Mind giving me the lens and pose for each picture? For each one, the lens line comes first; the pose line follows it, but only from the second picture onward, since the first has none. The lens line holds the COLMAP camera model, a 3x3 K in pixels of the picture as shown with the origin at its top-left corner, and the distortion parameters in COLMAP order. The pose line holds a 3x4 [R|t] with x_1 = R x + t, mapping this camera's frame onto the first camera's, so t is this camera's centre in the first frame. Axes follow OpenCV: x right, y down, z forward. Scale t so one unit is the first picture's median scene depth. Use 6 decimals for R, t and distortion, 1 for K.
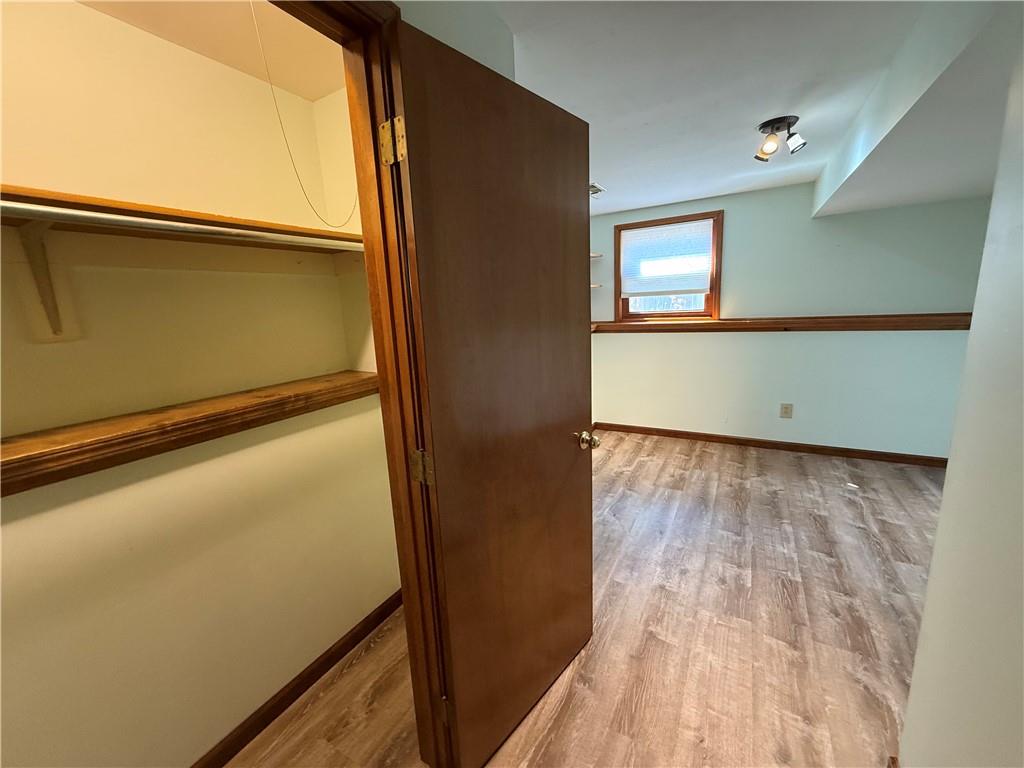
lens RADIAL K [[407.5, 0, 509.5], [0, 407.5, 385.1], [0, 0, 1]] dist [0.001837, -0.000348]
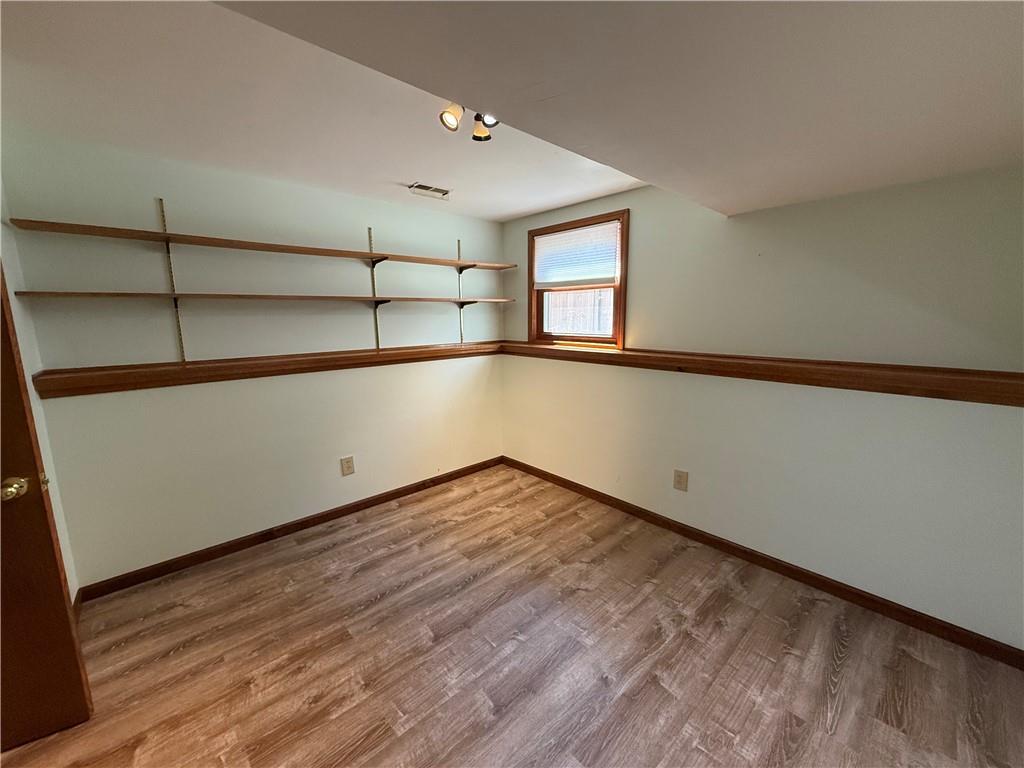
lens RADIAL K [[407.5, 0, 509.5], [0, 407.5, 385.1], [0, 0, 1]] dist [0.001837, -0.000348]
pose [[0.950978, 0.095660, -0.294093, 0.661928], [-0.100709, 0.994914, -0.002035, -0.083104], [0.292403, 0.031553, 0.955775, 0.237113]]
